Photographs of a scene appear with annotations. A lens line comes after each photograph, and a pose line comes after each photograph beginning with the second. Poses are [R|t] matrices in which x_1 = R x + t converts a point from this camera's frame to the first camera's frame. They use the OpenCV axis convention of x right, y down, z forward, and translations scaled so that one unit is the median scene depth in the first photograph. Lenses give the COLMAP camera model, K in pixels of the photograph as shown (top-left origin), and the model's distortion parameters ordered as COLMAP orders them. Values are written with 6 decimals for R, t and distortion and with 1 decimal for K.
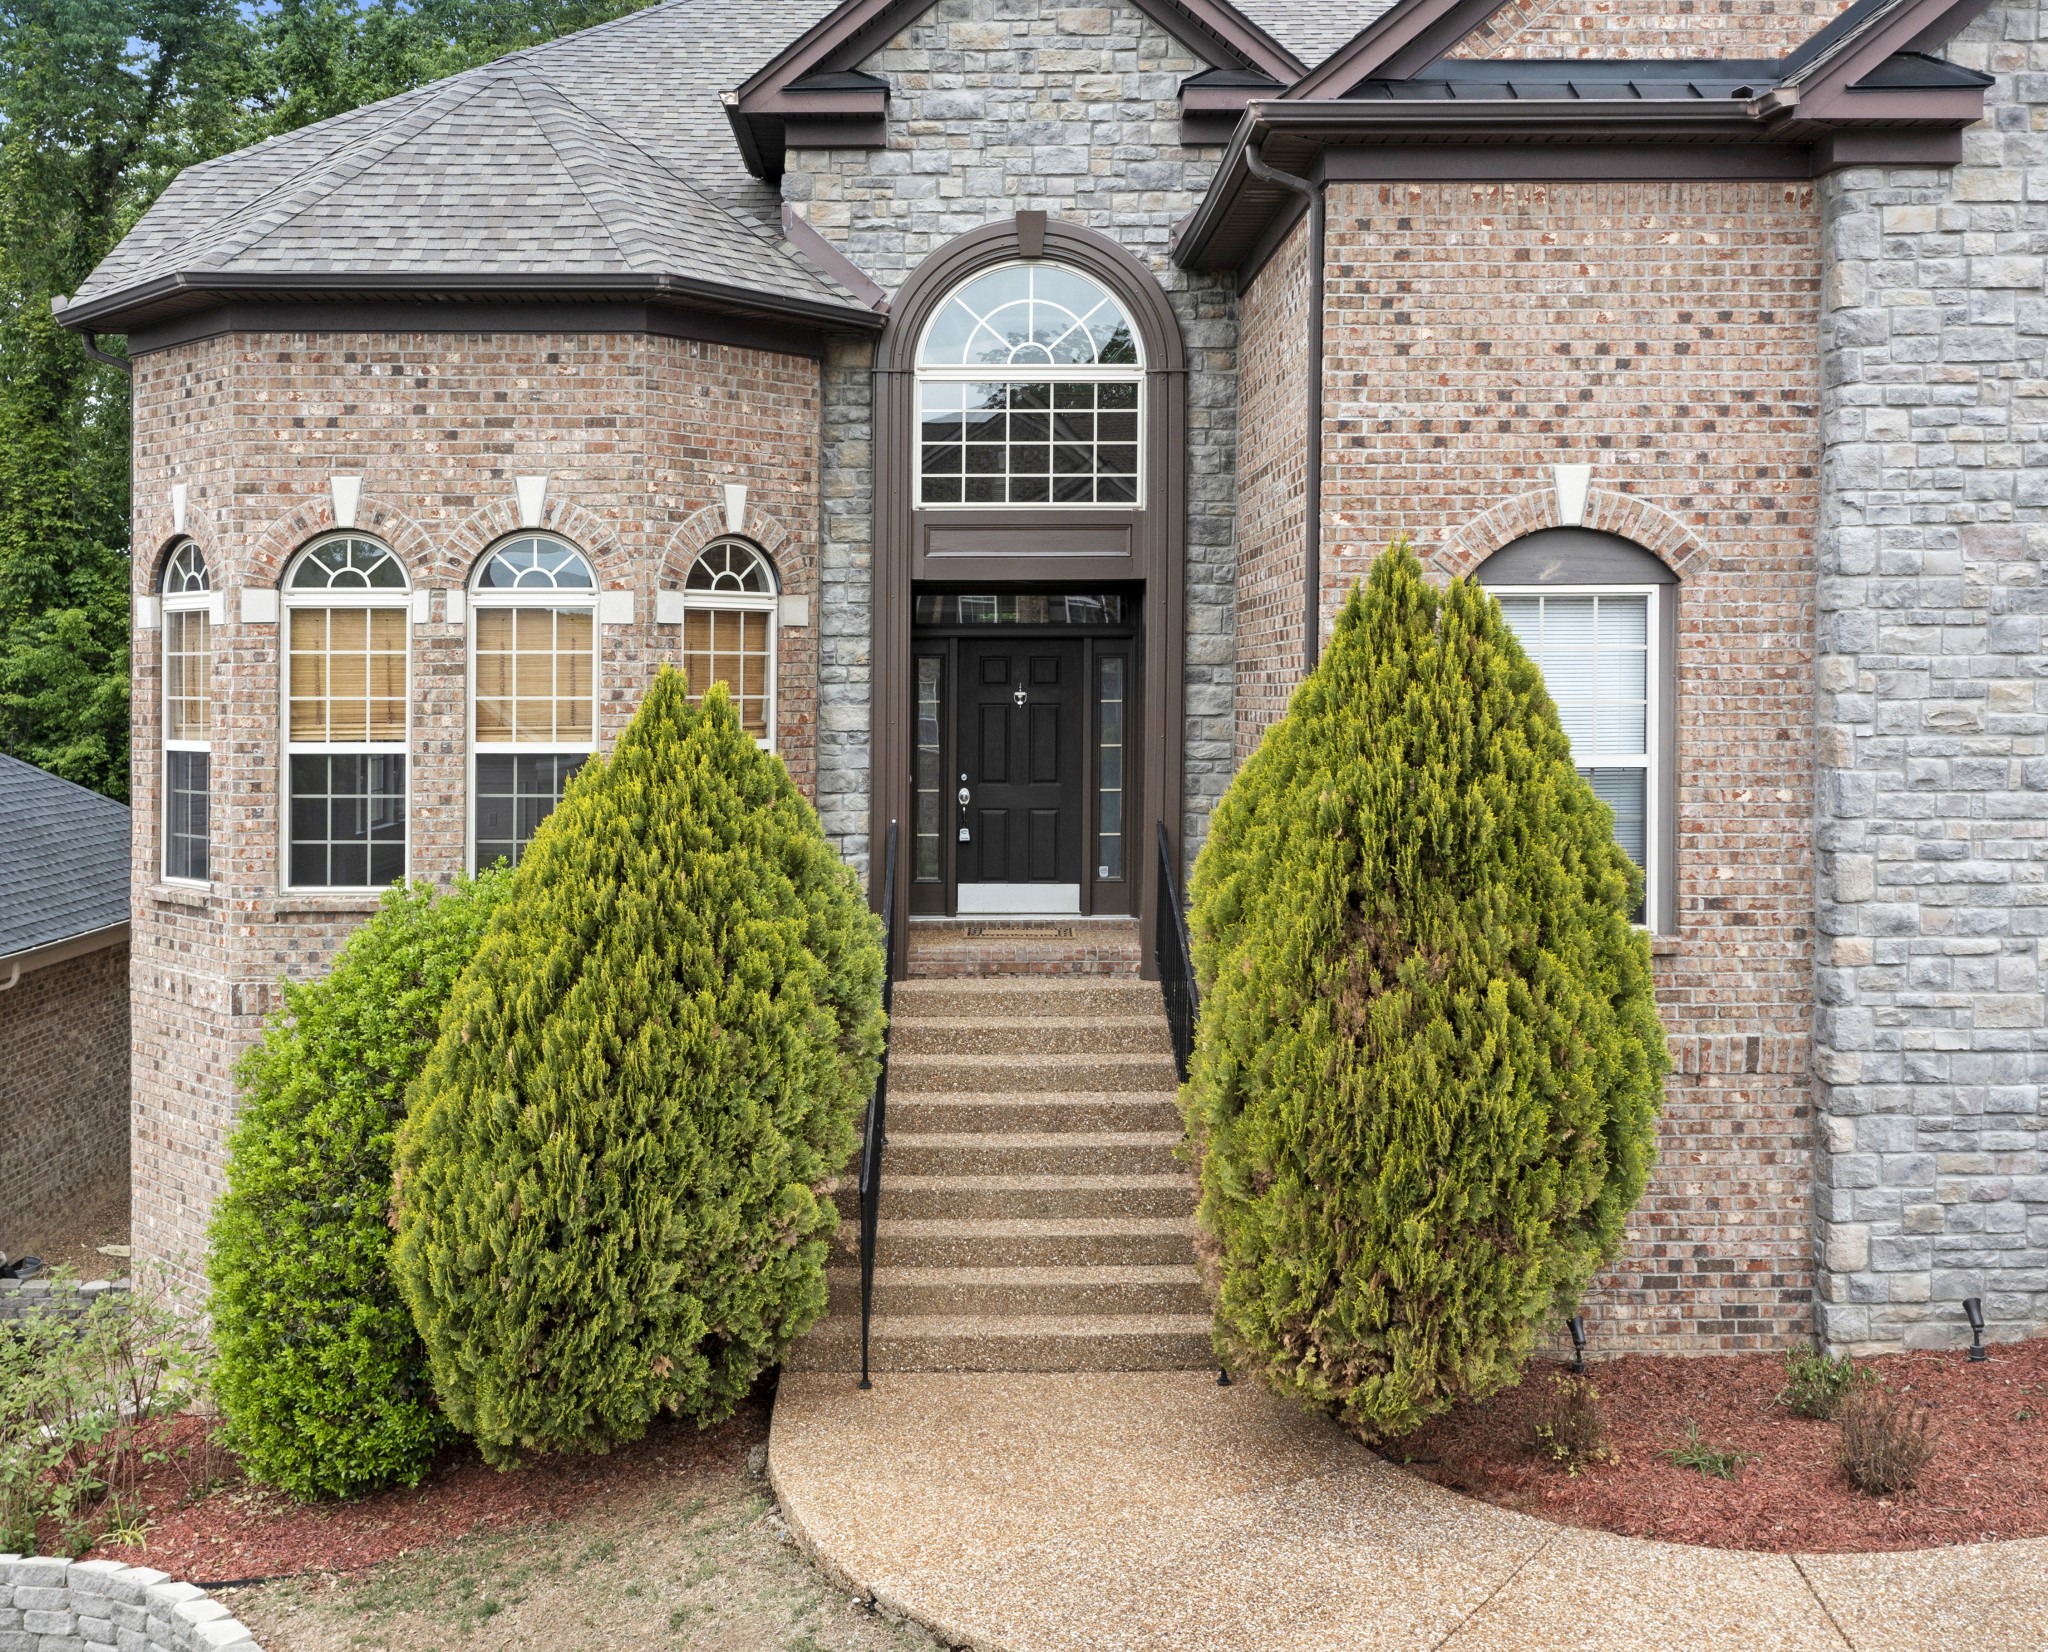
lens RADIAL K [[1885.0, 0, 1039.9], [0, 1885.0, 732.0], [0, 0, 1]] dist [0.001043, 0.000000]
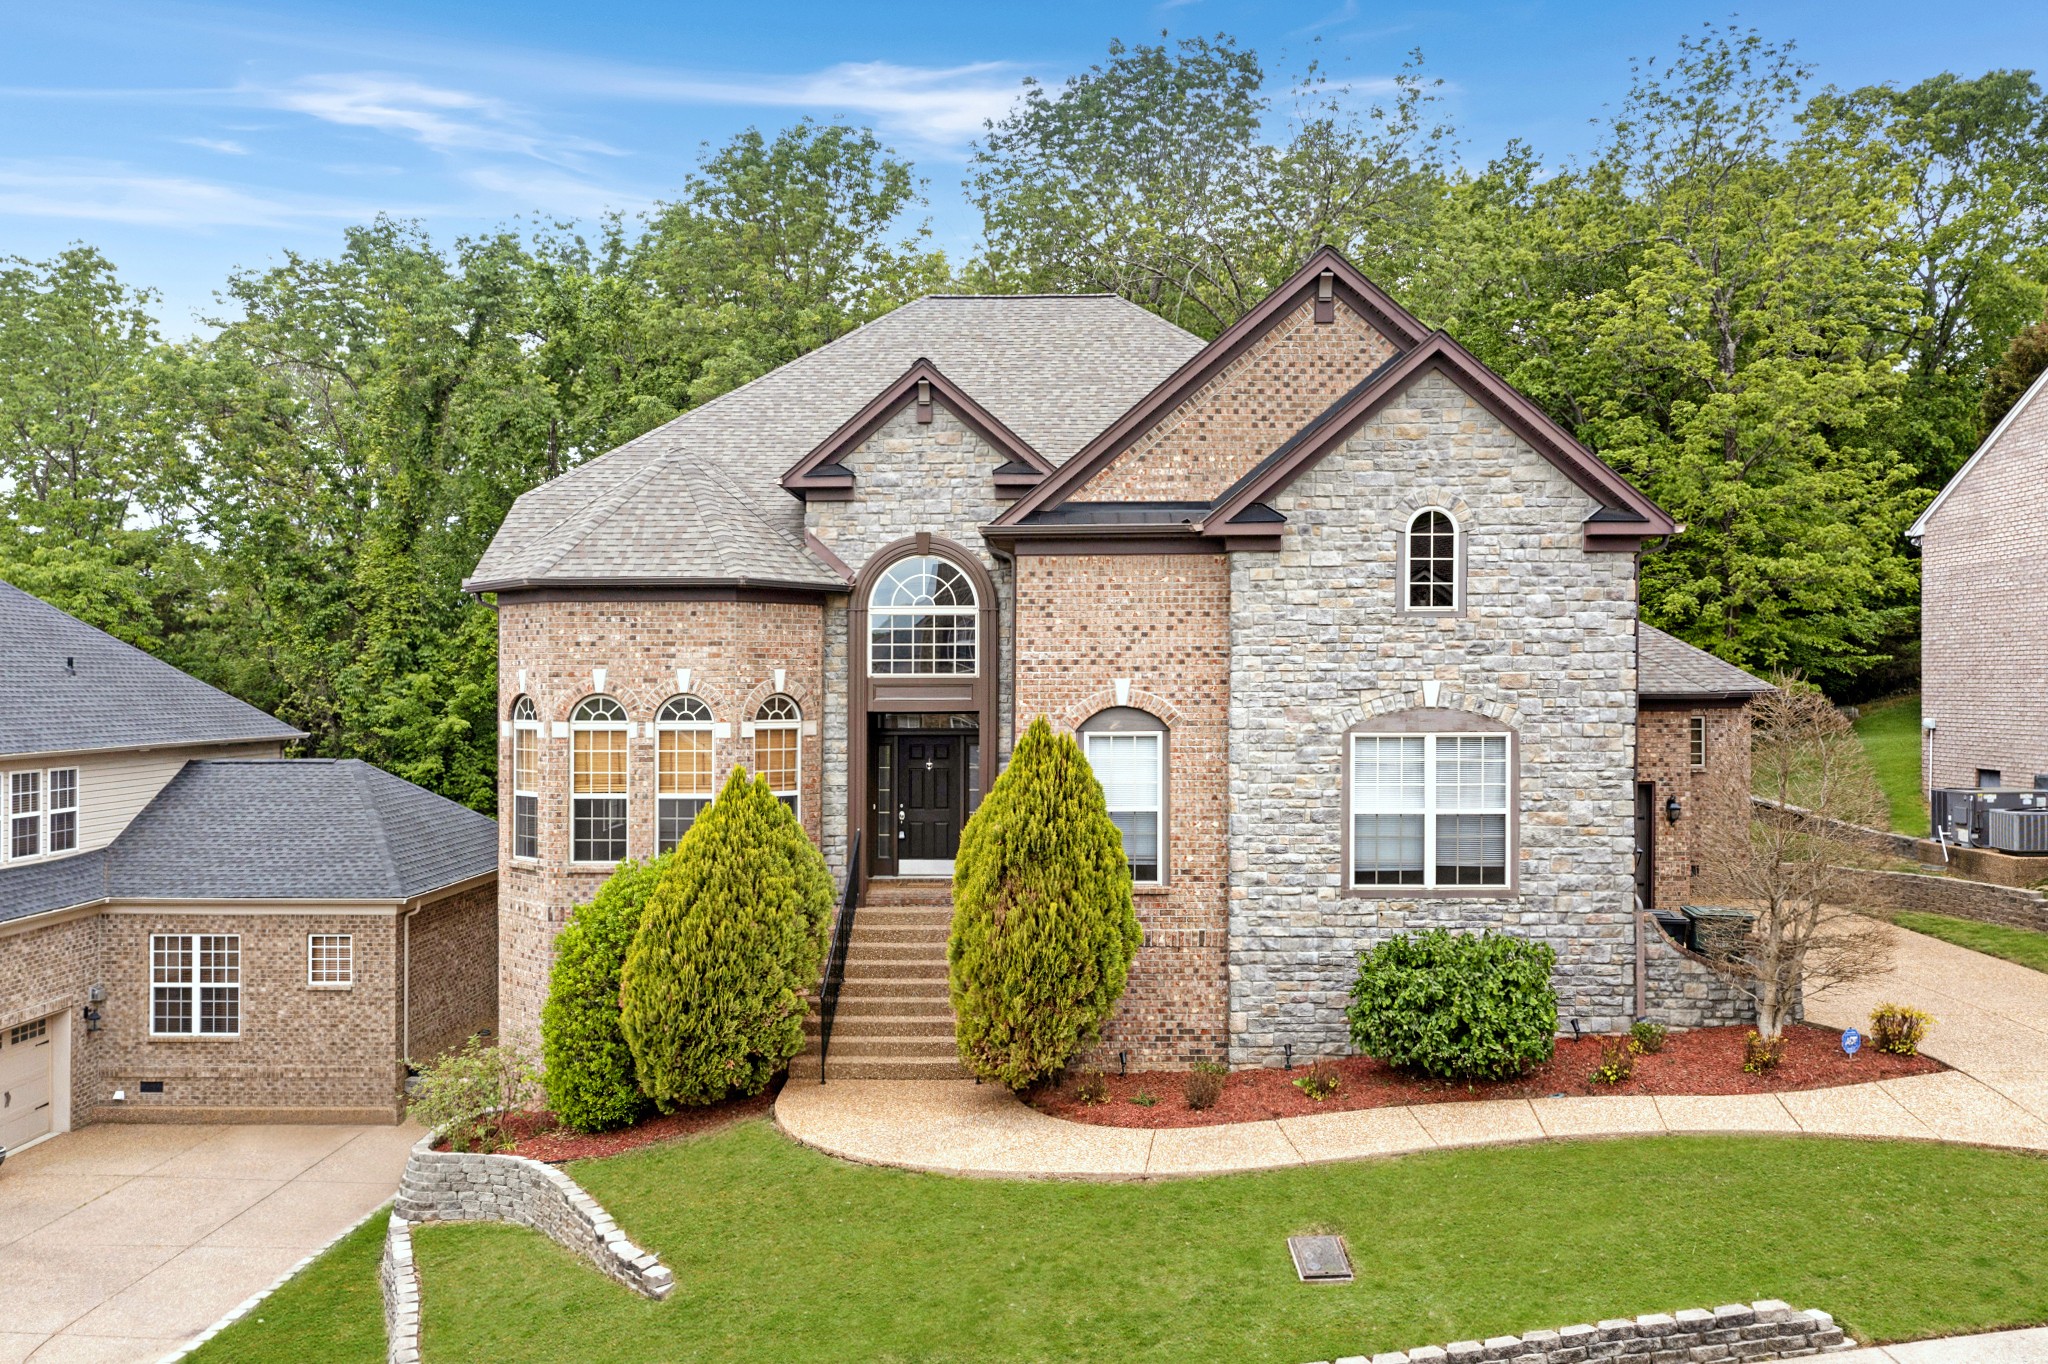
lens RADIAL K [[1703.3, 0, 1028.2], [0, 1703.3, 686.4], [0, 0, 1]] dist [0.008990, -0.001745]
pose [[0.995073, -0.006976, -0.098902, 0.357245], [0.005659, 0.999892, -0.013592, -0.100981], [0.098986, 0.012966, 0.995004, -1.018047]]
